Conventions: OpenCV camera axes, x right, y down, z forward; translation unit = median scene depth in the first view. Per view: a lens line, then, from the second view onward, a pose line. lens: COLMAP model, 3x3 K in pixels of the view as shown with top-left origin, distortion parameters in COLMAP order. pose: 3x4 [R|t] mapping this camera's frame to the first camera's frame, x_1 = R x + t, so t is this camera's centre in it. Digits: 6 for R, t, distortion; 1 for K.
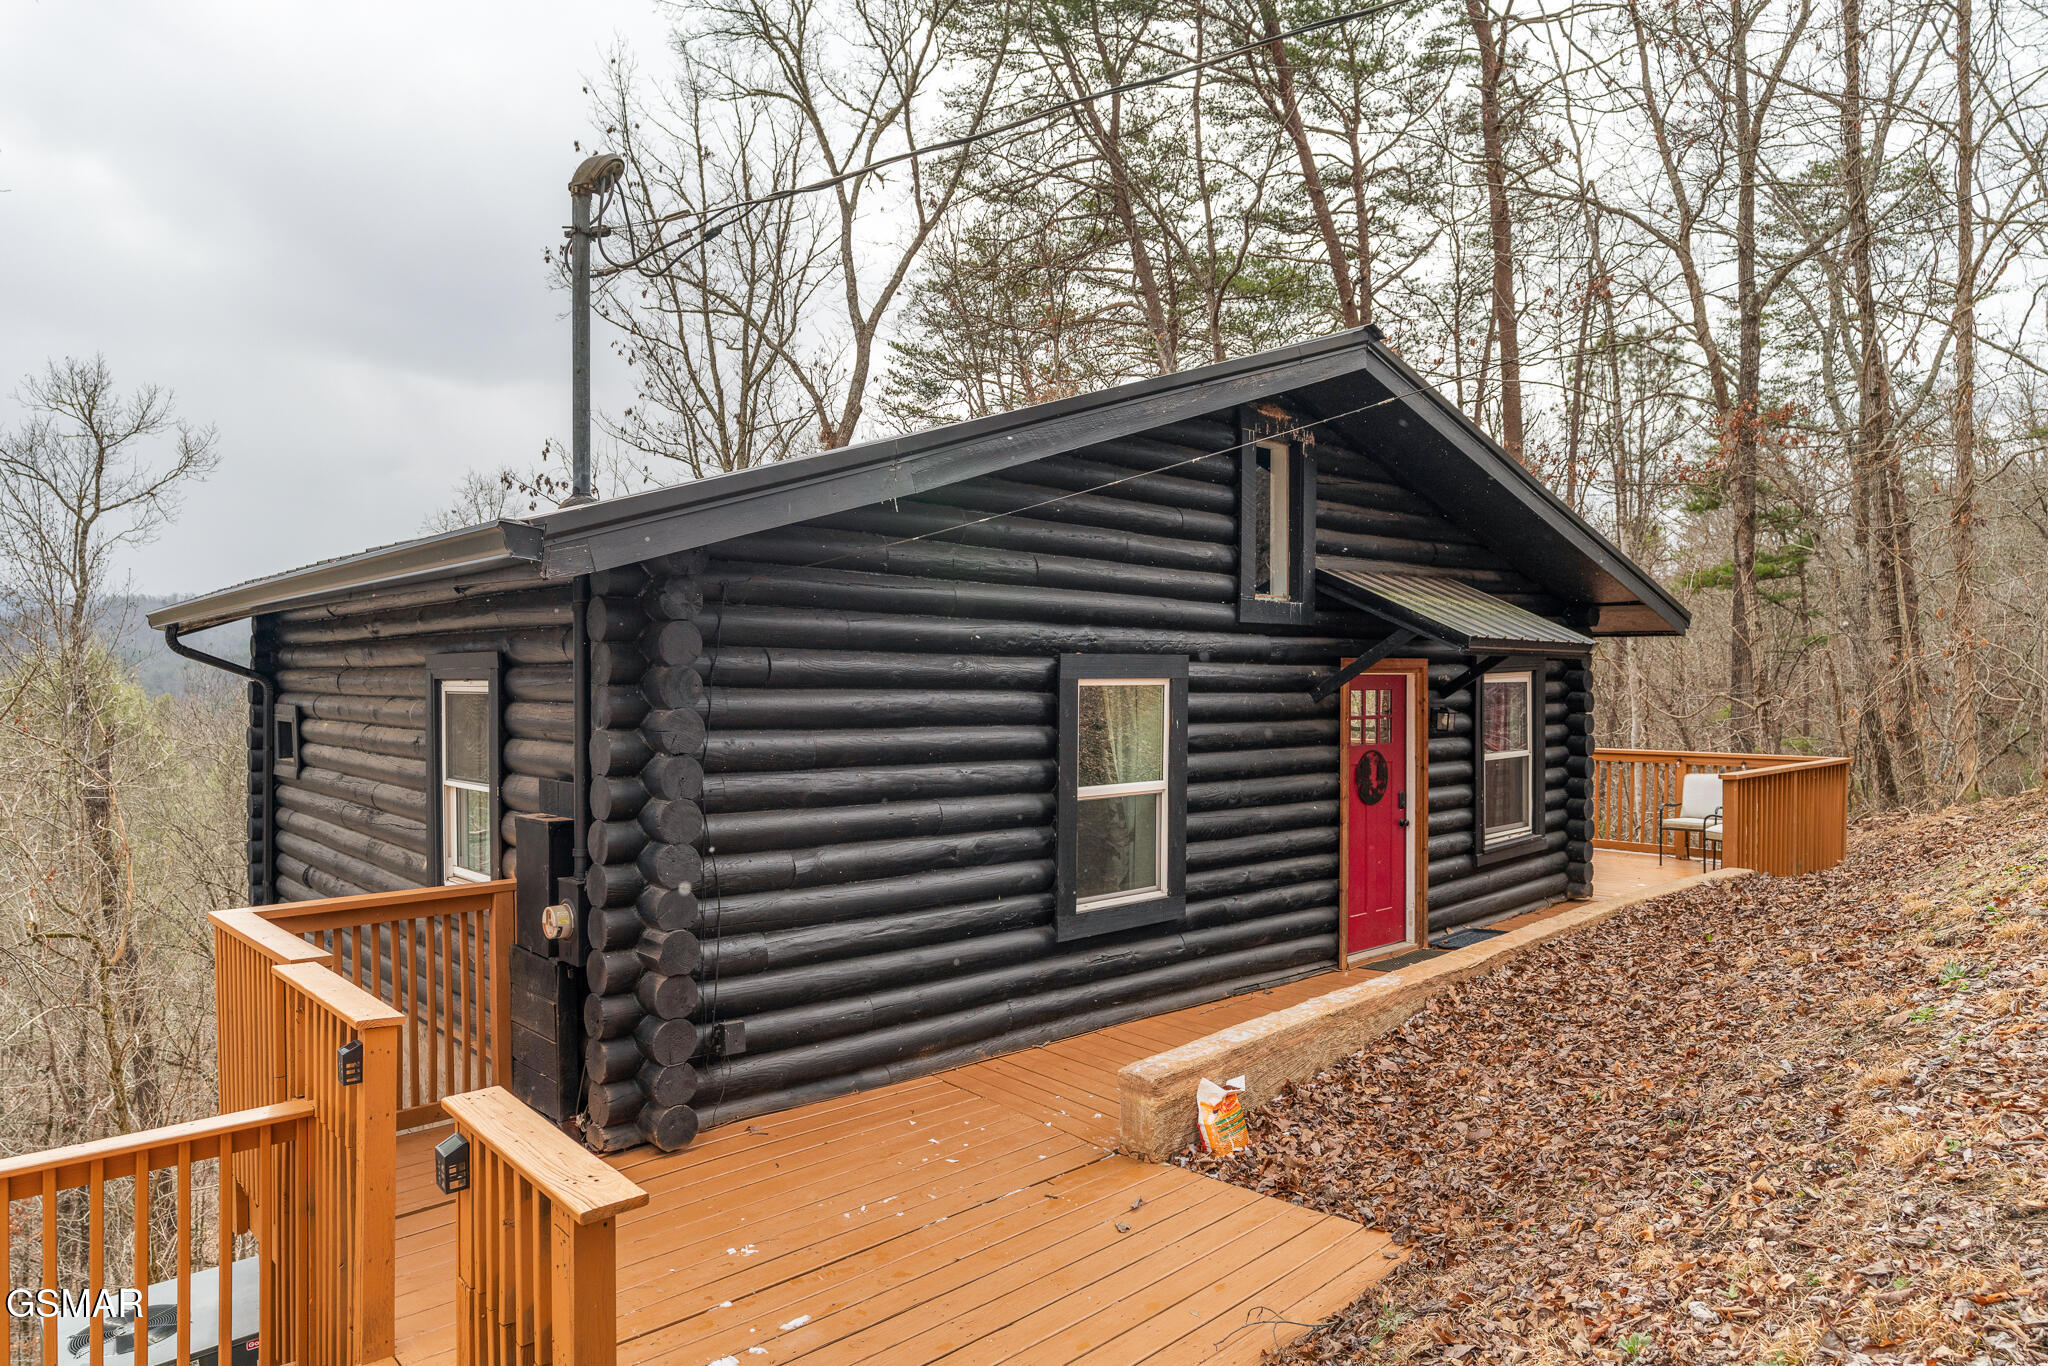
lens RADIAL K [[1328.8, 0, 1024.0], [0, 1328.8, 683.0], [0, 0, 1]] dist [0.001789, 0.001218]
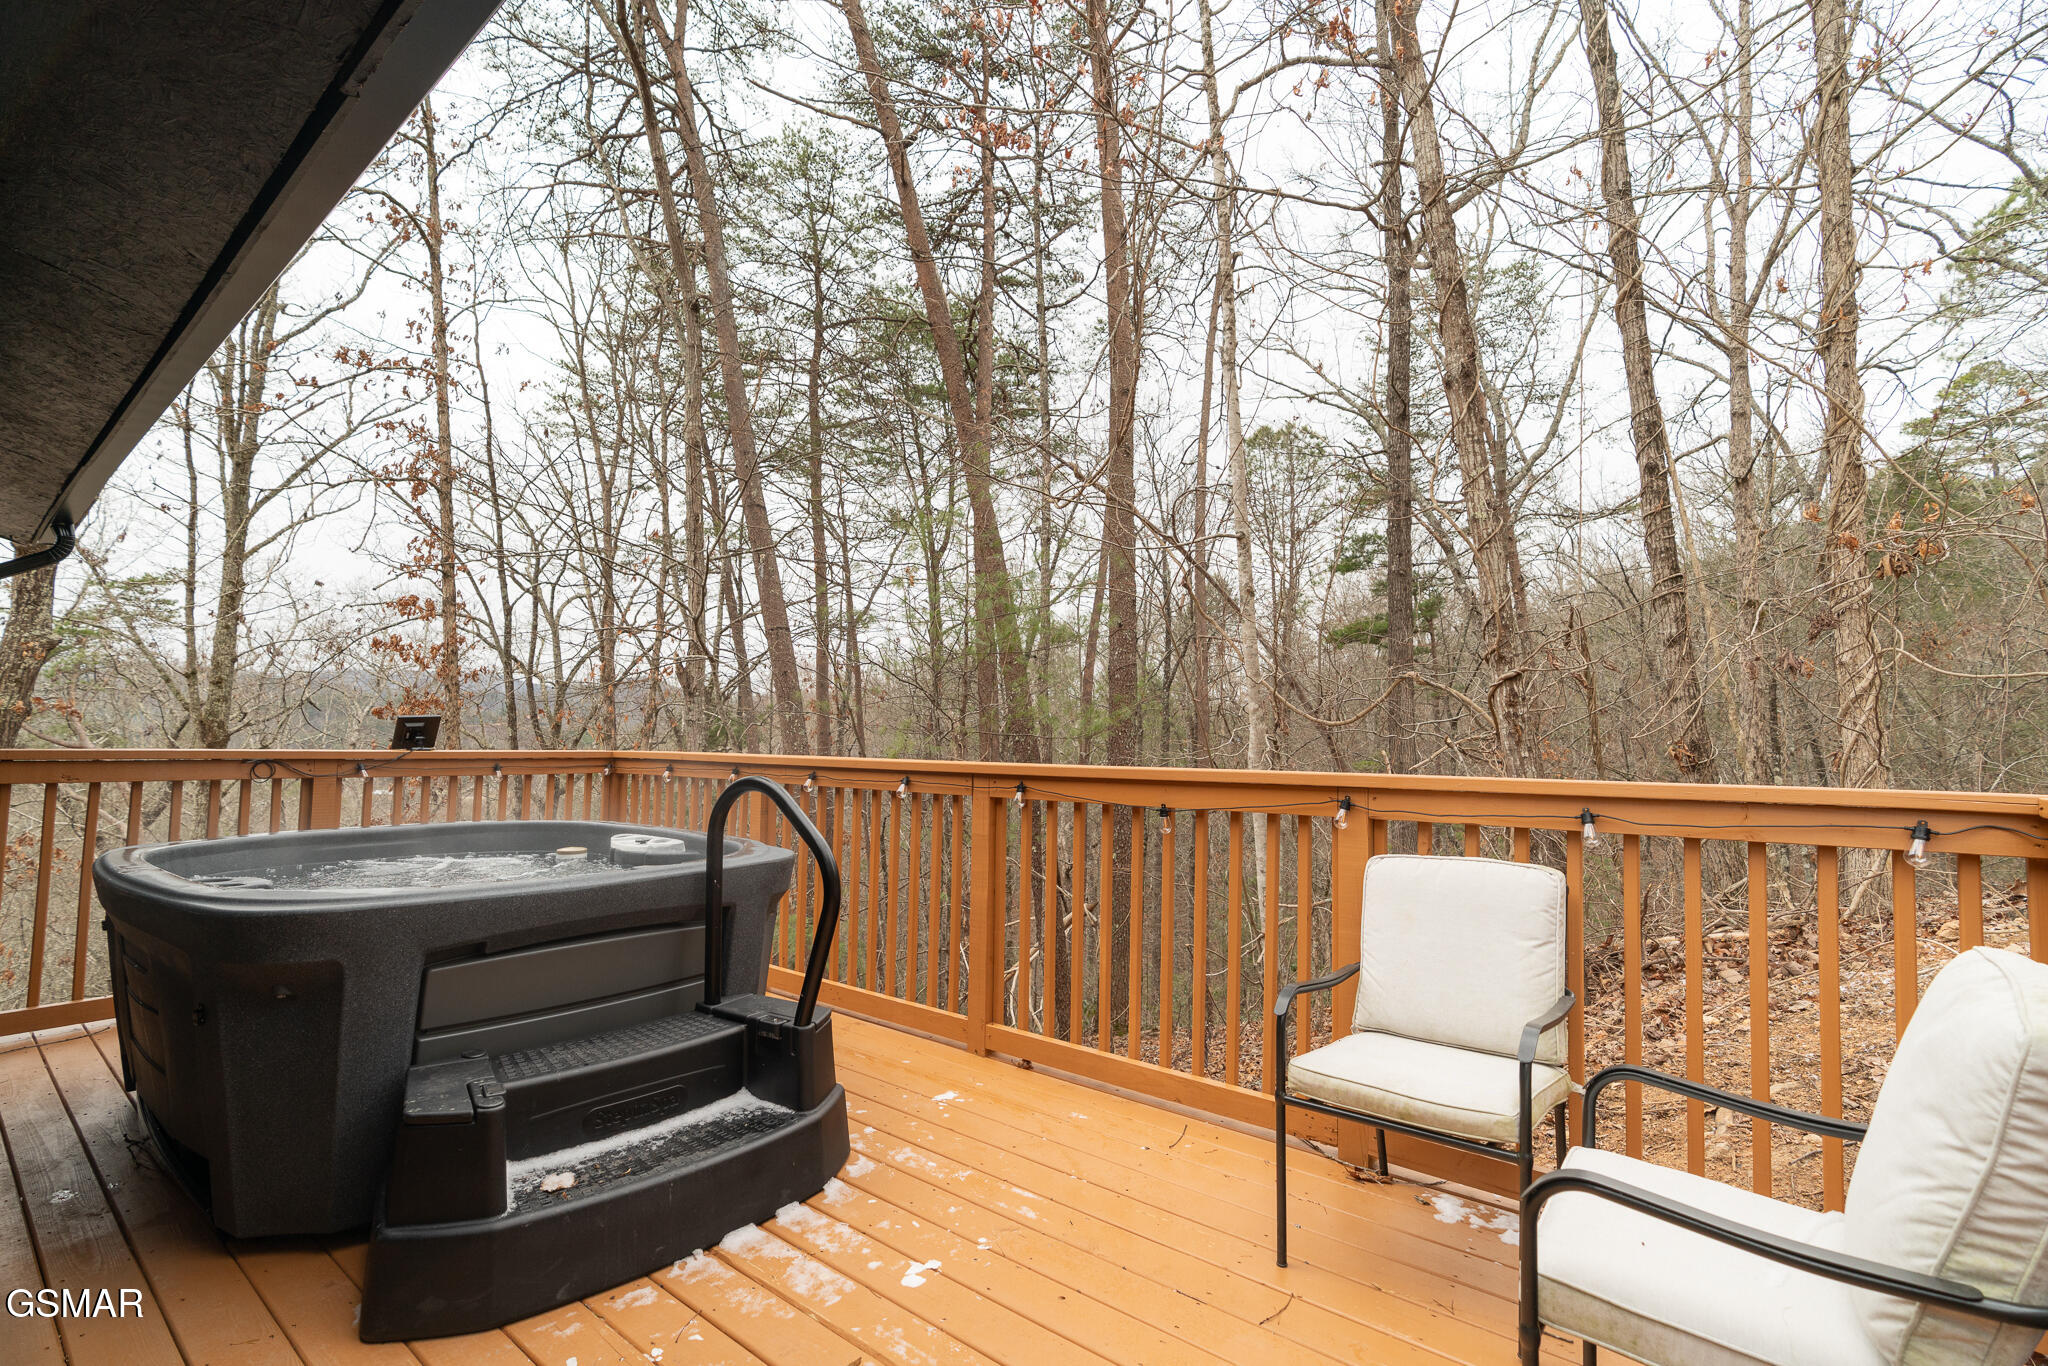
lens RADIAL K [[895.4, 0, 1024.0], [0, 895.4, 683.0], [0, 0, 1]] dist [0.001016, 0.000016]
pose [[0.990976, 0.015064, 0.133189, 0.523598], [-0.004530, 0.996861, -0.079042, 0.062411], [-0.133962, 0.077725, 0.987934, 1.073560]]
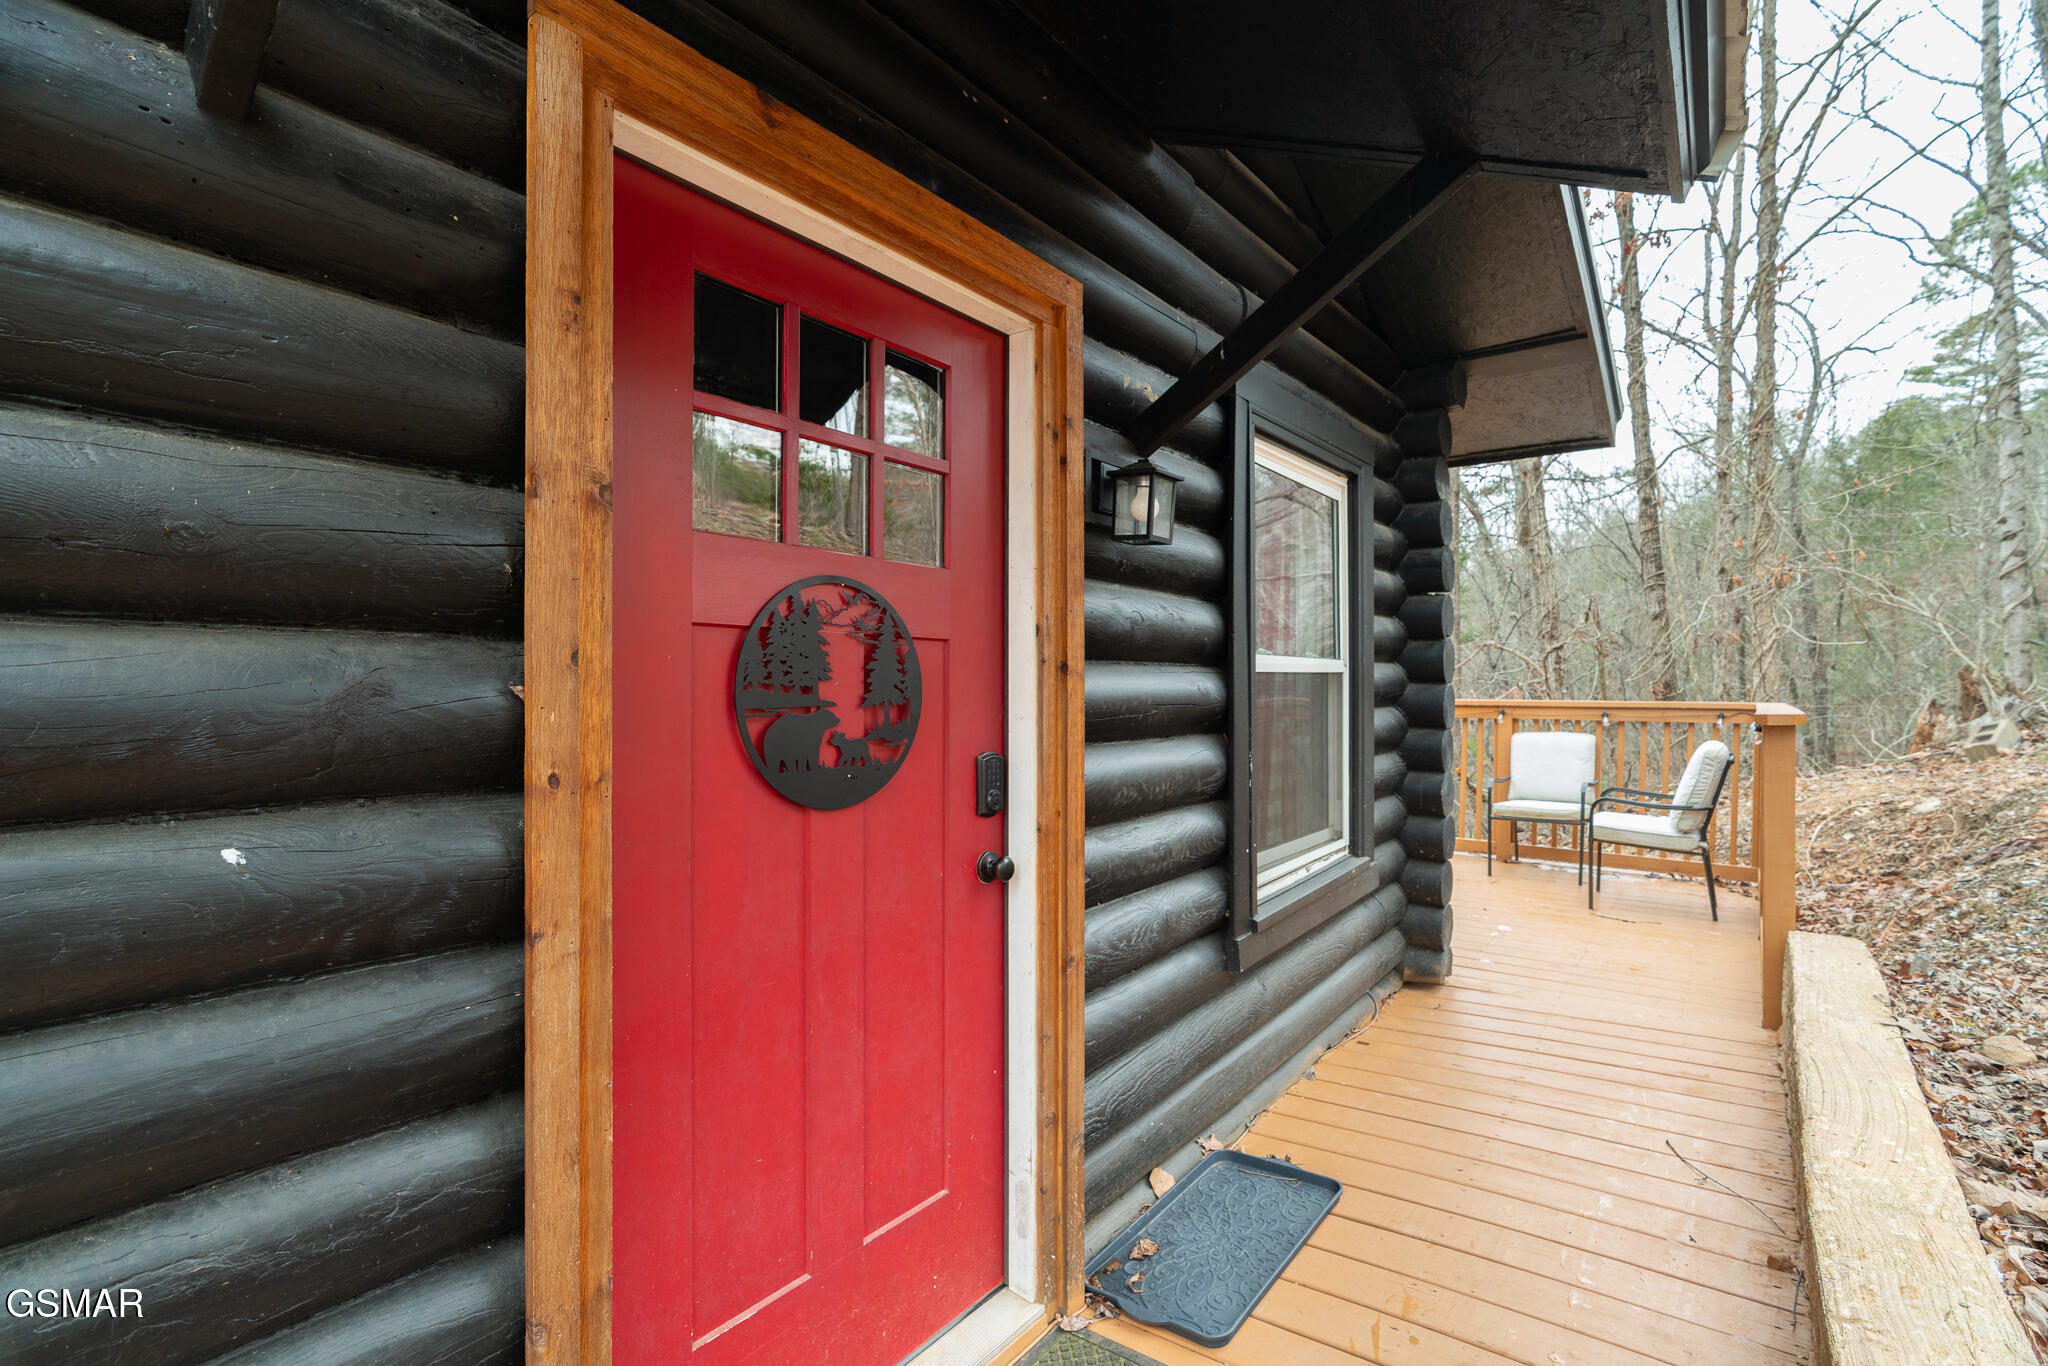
lens RADIAL K [[902.3, 0, 1024.0], [0, 902.3, 683.0], [0, 0, 1]] dist [-0.001336, 0.000024]
pose [[0.990592, 0.000862, 0.136846, 0.248978], [0.001141, 0.999893, -0.014552, 0.064928], [-0.136844, 0.014571, 0.990485, 0.760532]]
